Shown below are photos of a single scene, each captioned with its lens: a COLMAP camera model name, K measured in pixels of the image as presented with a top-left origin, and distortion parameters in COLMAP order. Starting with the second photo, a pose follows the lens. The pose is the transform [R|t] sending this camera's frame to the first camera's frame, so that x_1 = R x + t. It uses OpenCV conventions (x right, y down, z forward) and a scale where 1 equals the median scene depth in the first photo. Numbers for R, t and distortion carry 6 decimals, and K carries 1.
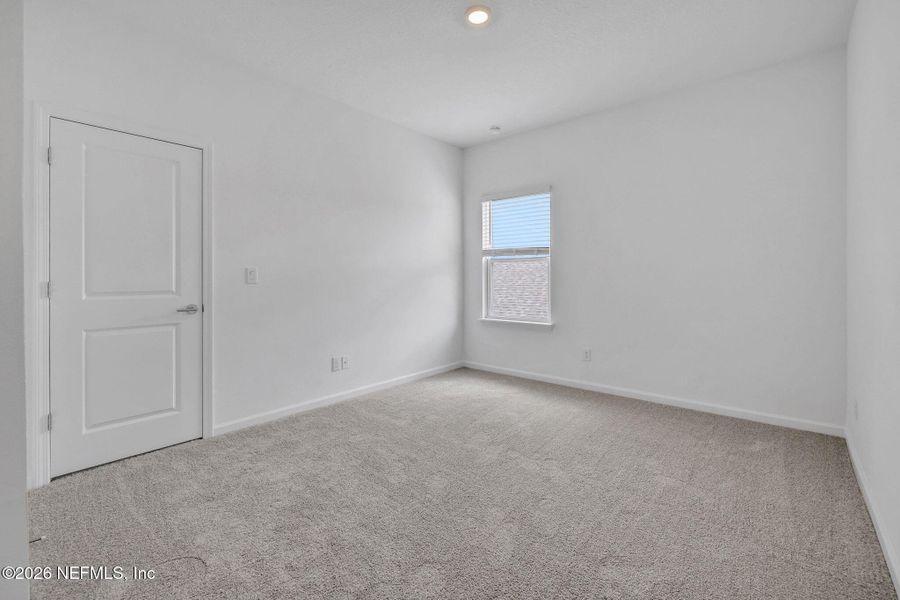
lens RADIAL K [[396.3, 0, 444.1], [0, 396.3, 276.9], [0, 0, 1]] dist [-0.001595, -0.000080]
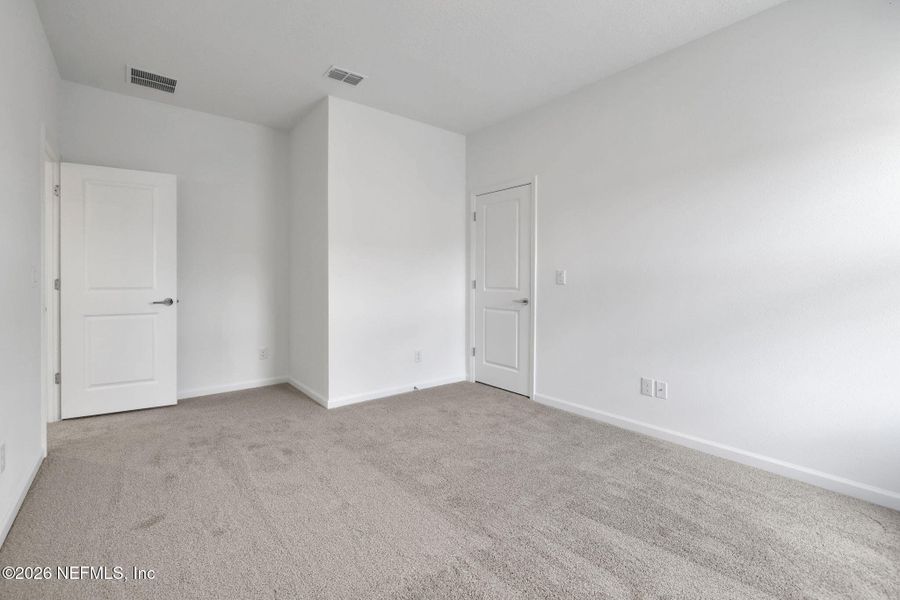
lens RADIAL K [[396.3, 0, 444.1], [0, 396.3, 276.9], [0, 0, 1]] dist [-0.001595, -0.000080]
pose [[-0.188430, -0.003491, -0.982080, 0.779861], [-0.001750, 0.999993, -0.003219, 0.000360], [0.982085, 0.001112, -0.188435, 0.981235]]
